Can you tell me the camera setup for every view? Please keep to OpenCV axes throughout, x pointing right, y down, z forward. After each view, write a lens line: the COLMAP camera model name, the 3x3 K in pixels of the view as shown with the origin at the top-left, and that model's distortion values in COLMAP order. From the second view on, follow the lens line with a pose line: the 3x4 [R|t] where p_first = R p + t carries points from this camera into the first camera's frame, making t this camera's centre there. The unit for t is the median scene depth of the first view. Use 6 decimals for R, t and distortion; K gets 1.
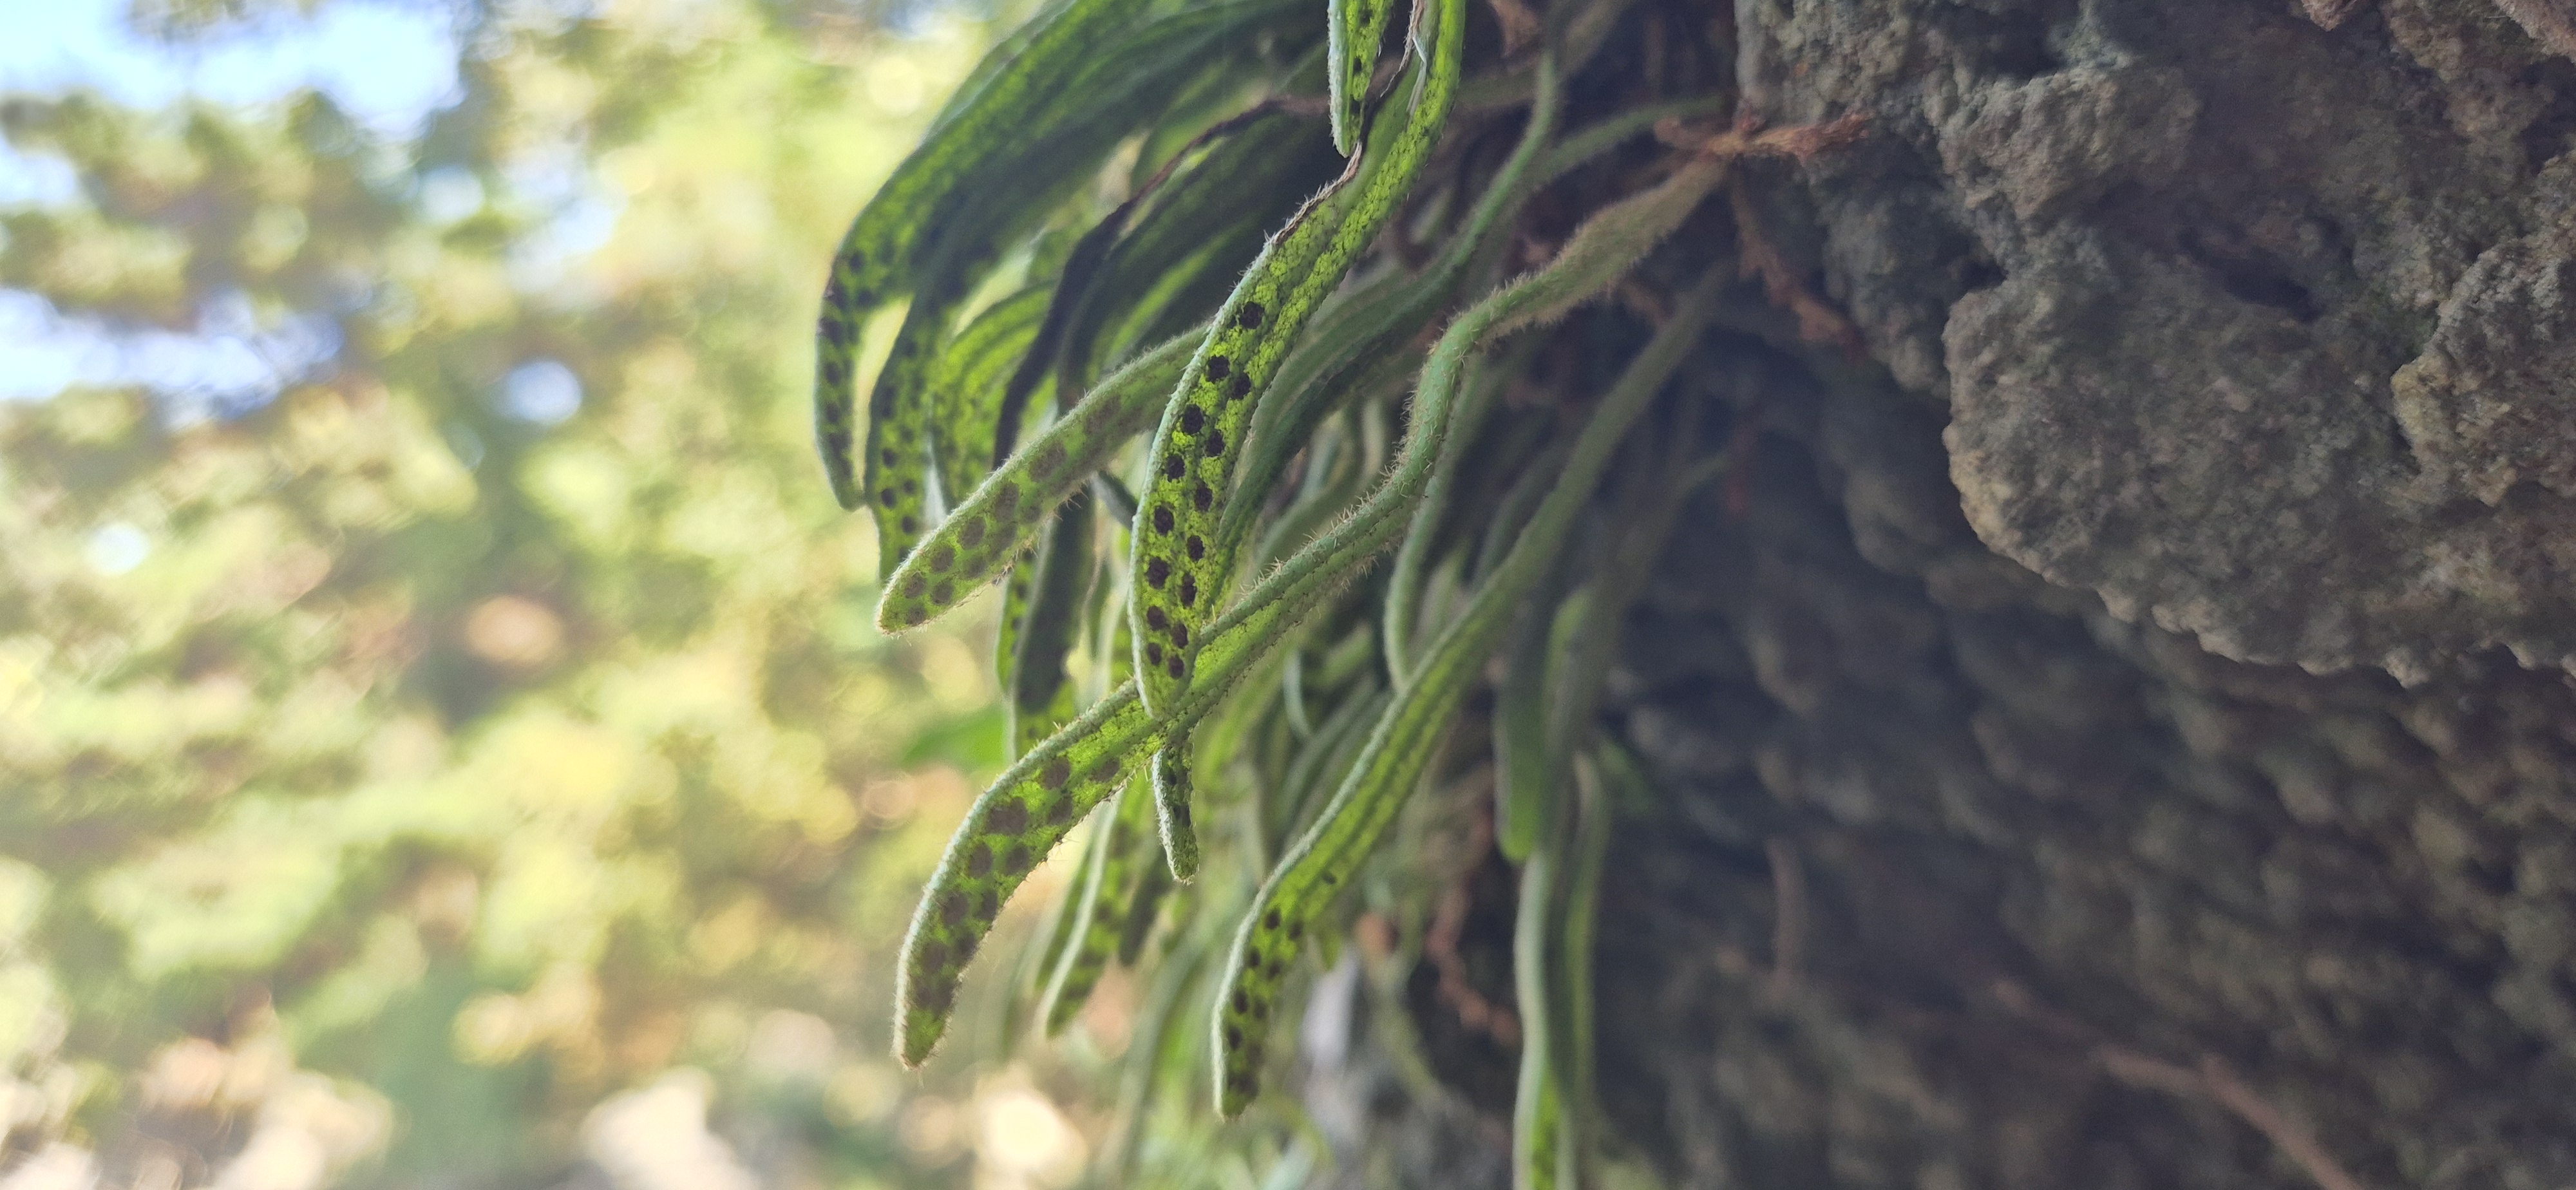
lens RADIAL K [[1753.5, 0, 1285.1], [0, 1753.5, 580.8], [0, 0, 1]] dist [0.006716, -0.037540]
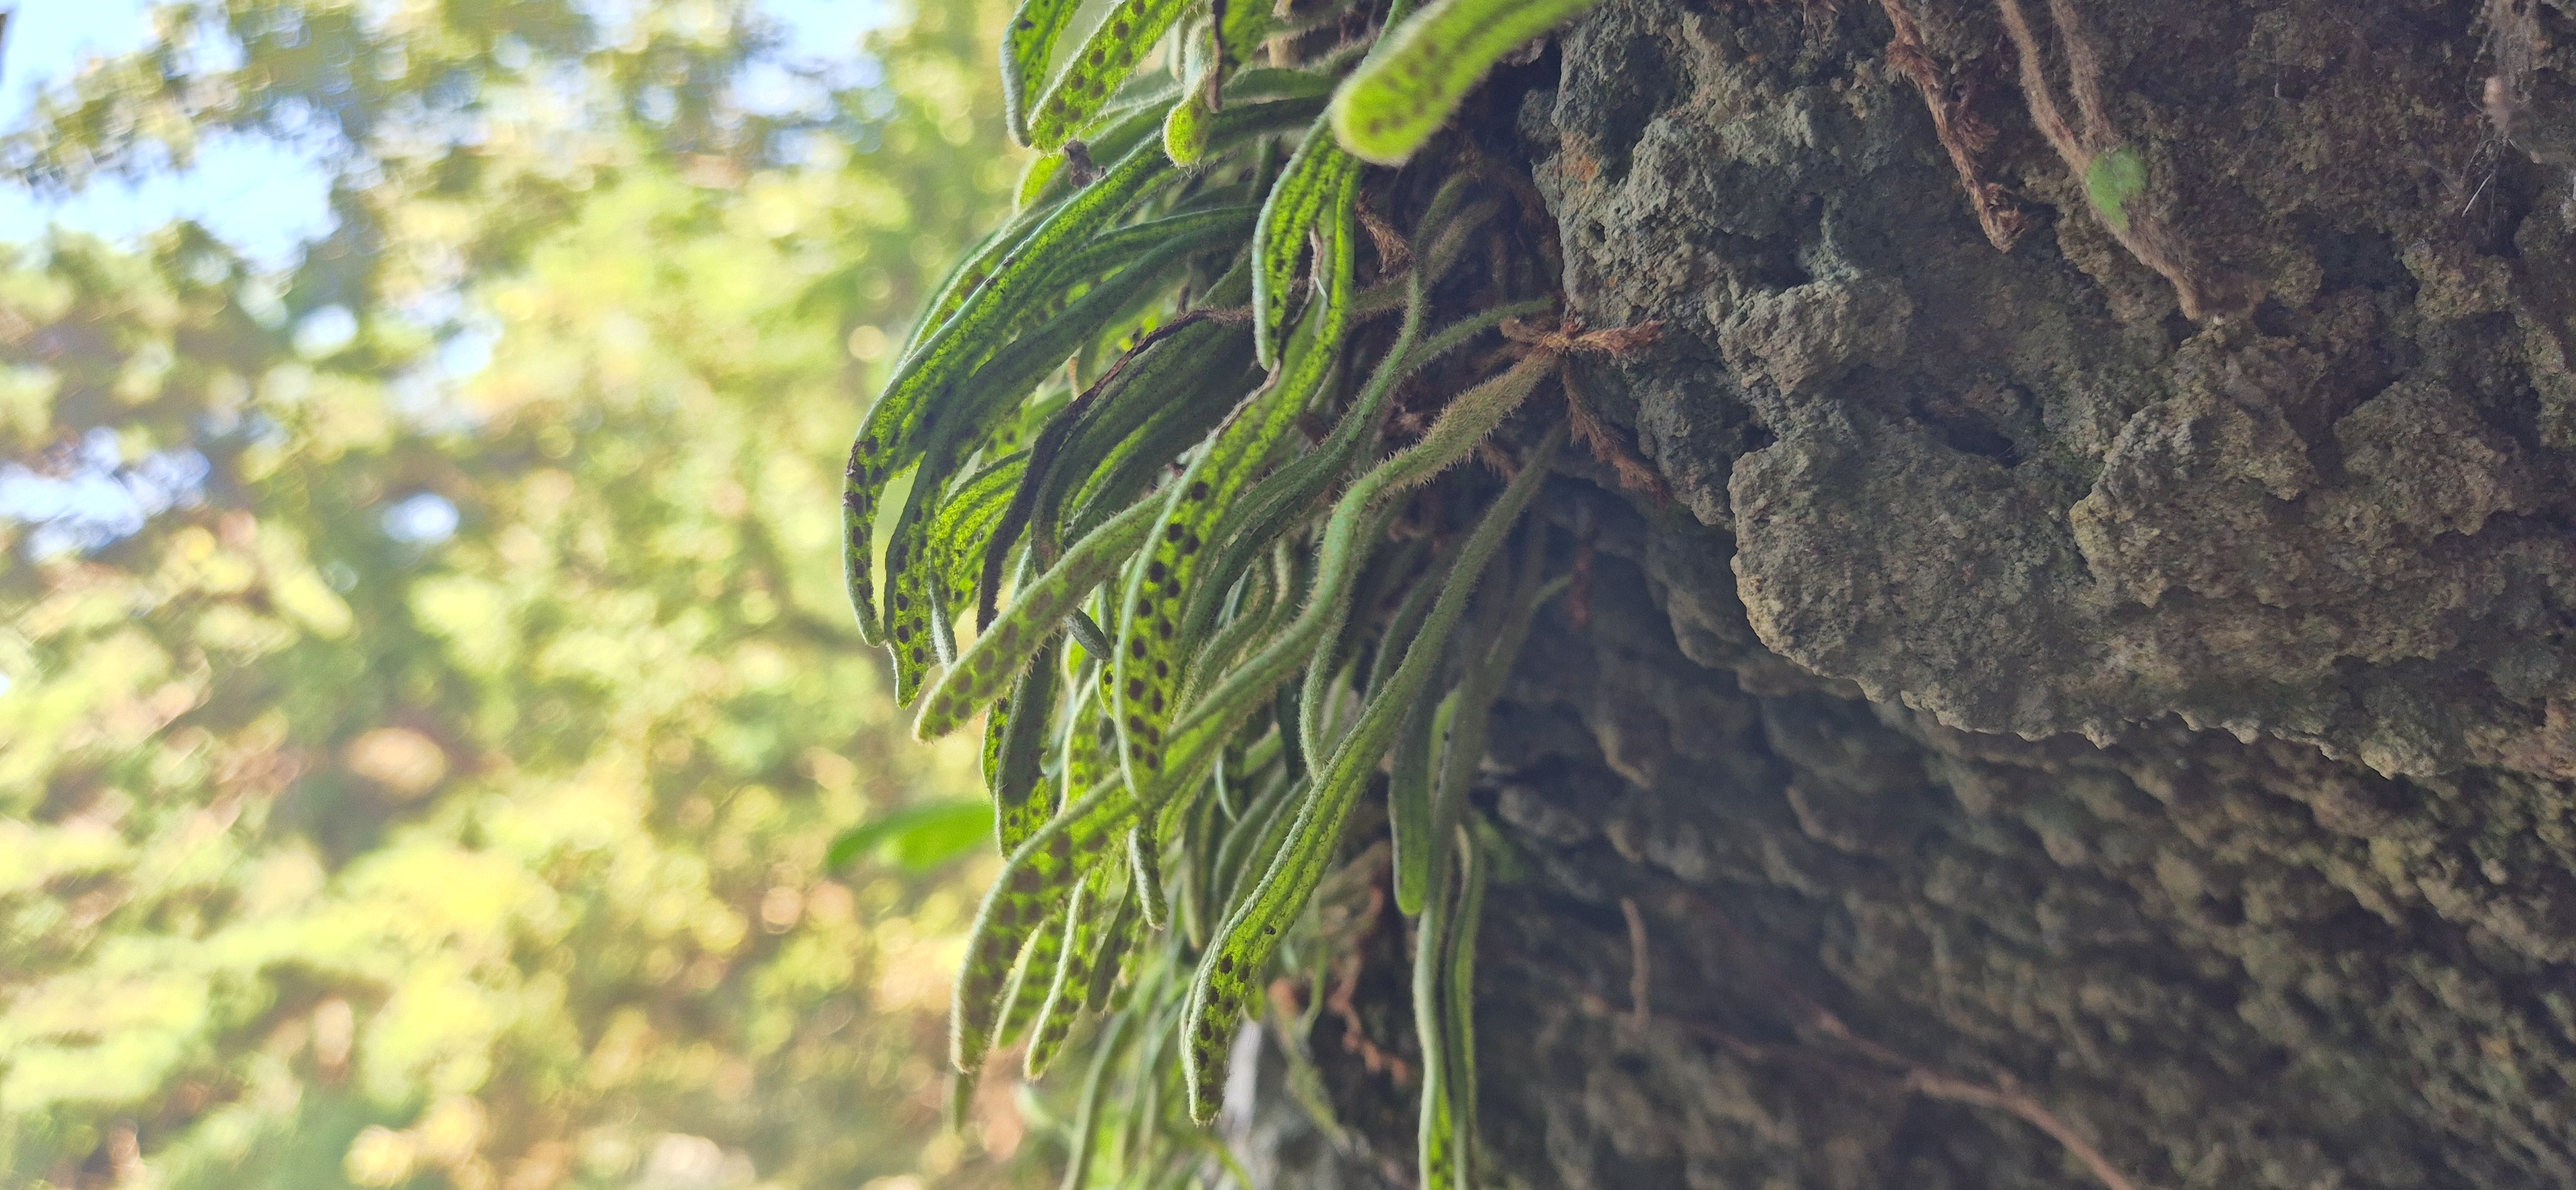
lens RADIAL K [[1753.5, 0, 1239.7], [0, 1753.5, 616.7], [0, 0, 1]] dist [0.006716, -0.037540]
pose [[0.998454, -0.026935, 0.048631, -0.044441], [0.028738, 0.998911, -0.036768, -0.006604], [-0.047588, 0.038109, 0.998140, -0.246587]]
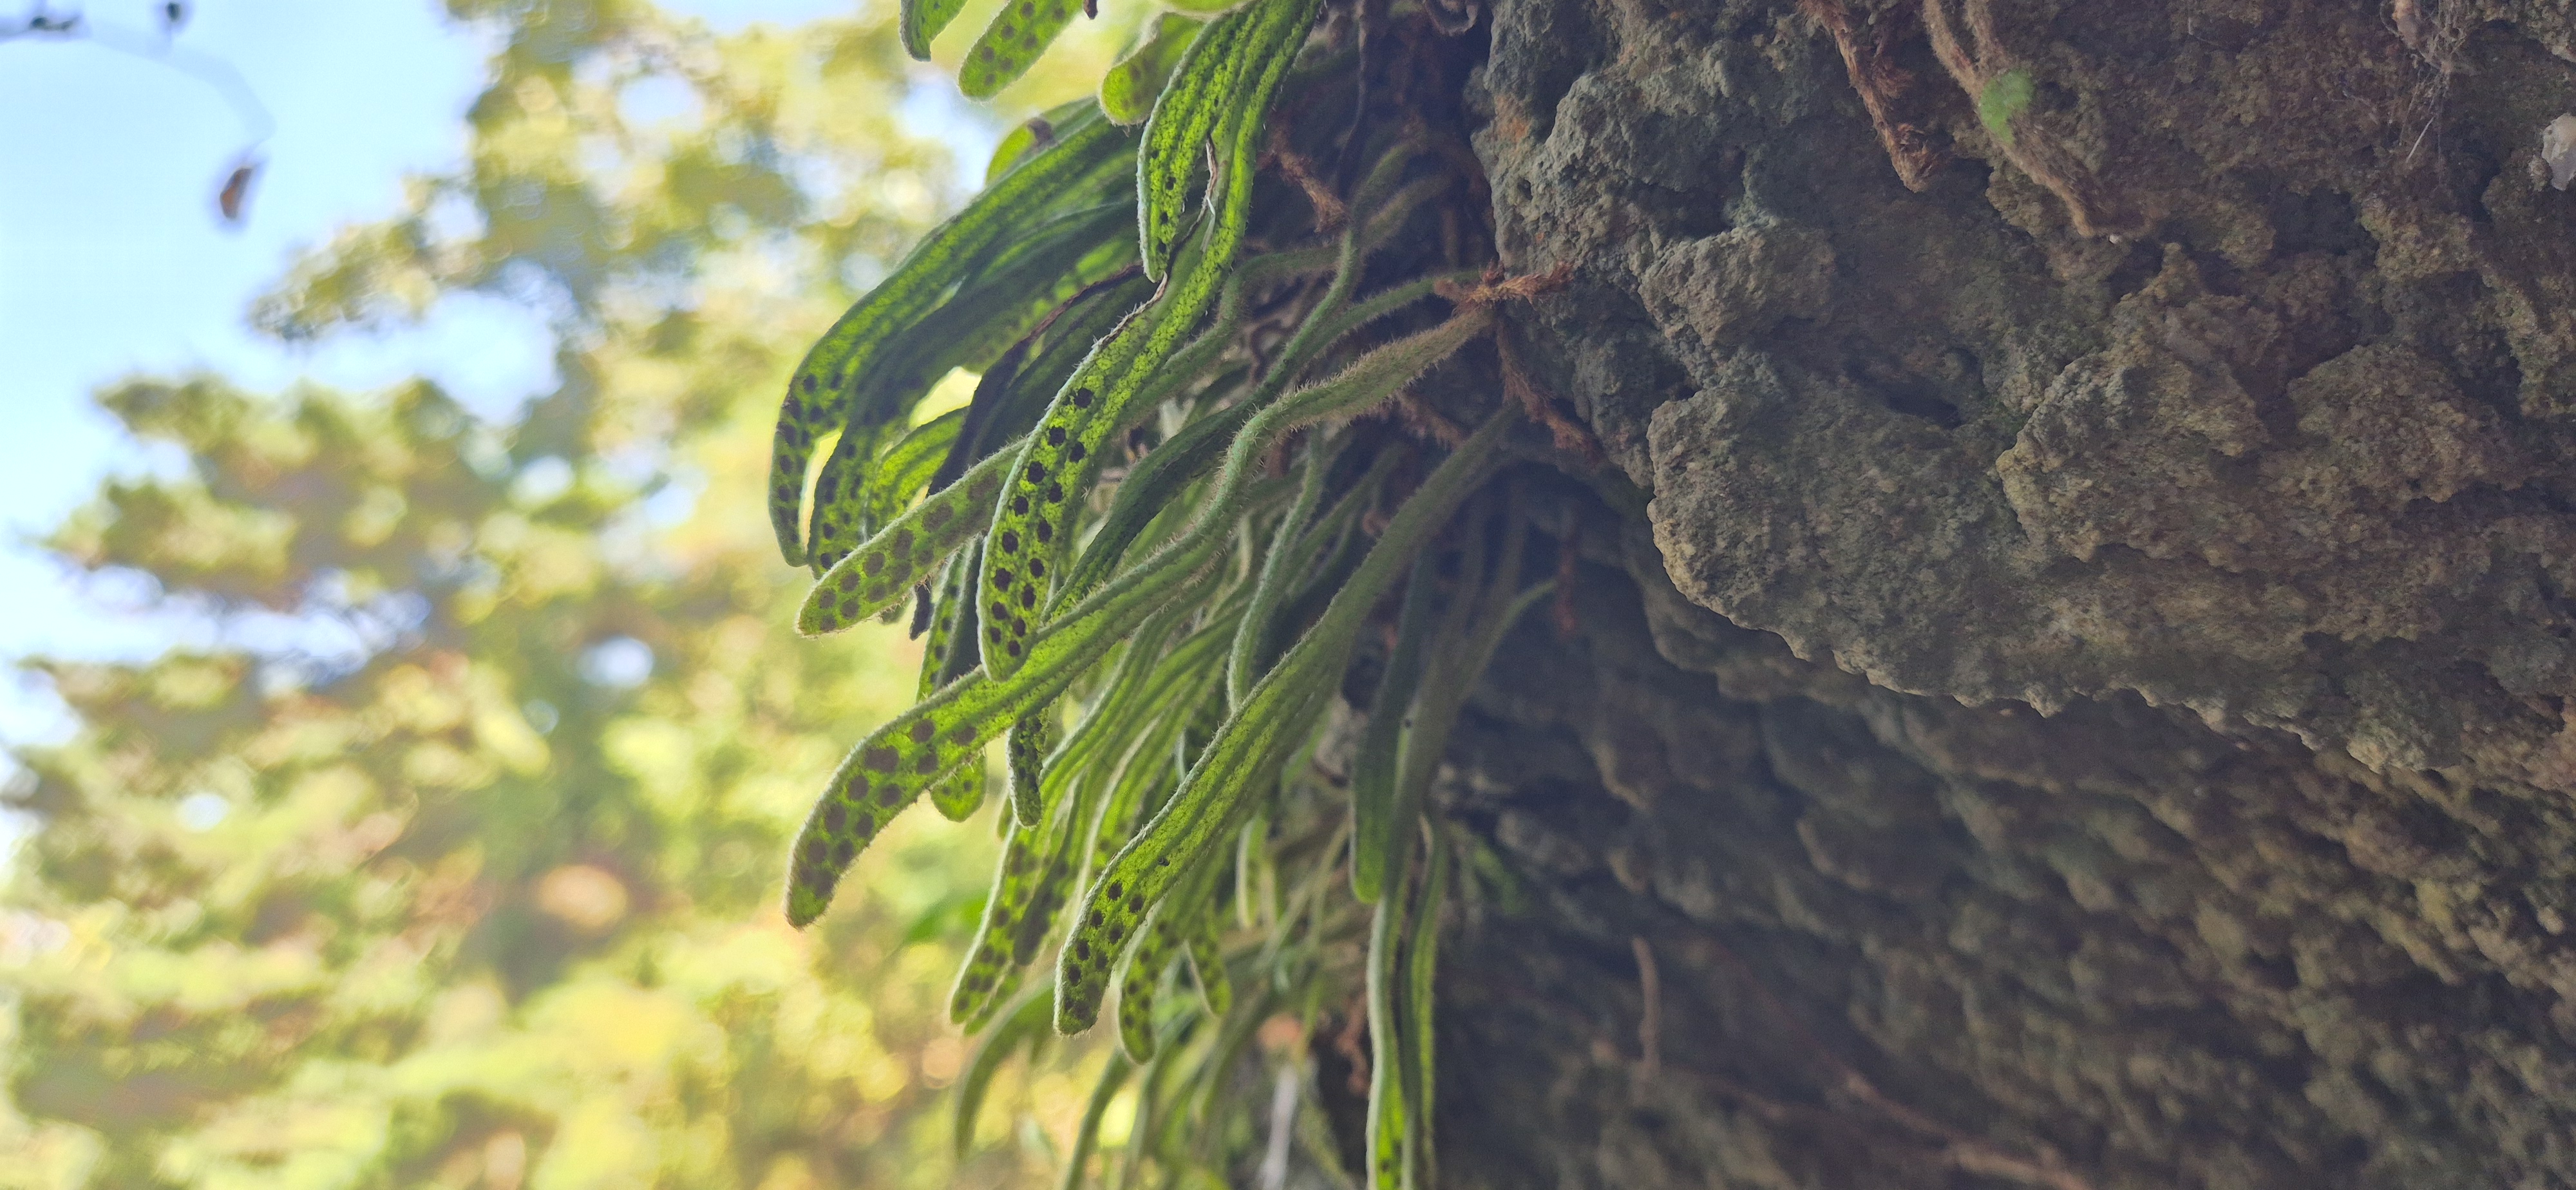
lens RADIAL K [[1753.5, 0, 1304.2], [0, 1753.5, 657.6], [0, 0, 1]] dist [0.006716, -0.037540]
pose [[0.999560, 0.001537, -0.029619, 0.152220], [-0.005194, 0.992297, -0.123770, 0.169224], [0.029201, 0.123869, 0.991869, -0.239364]]
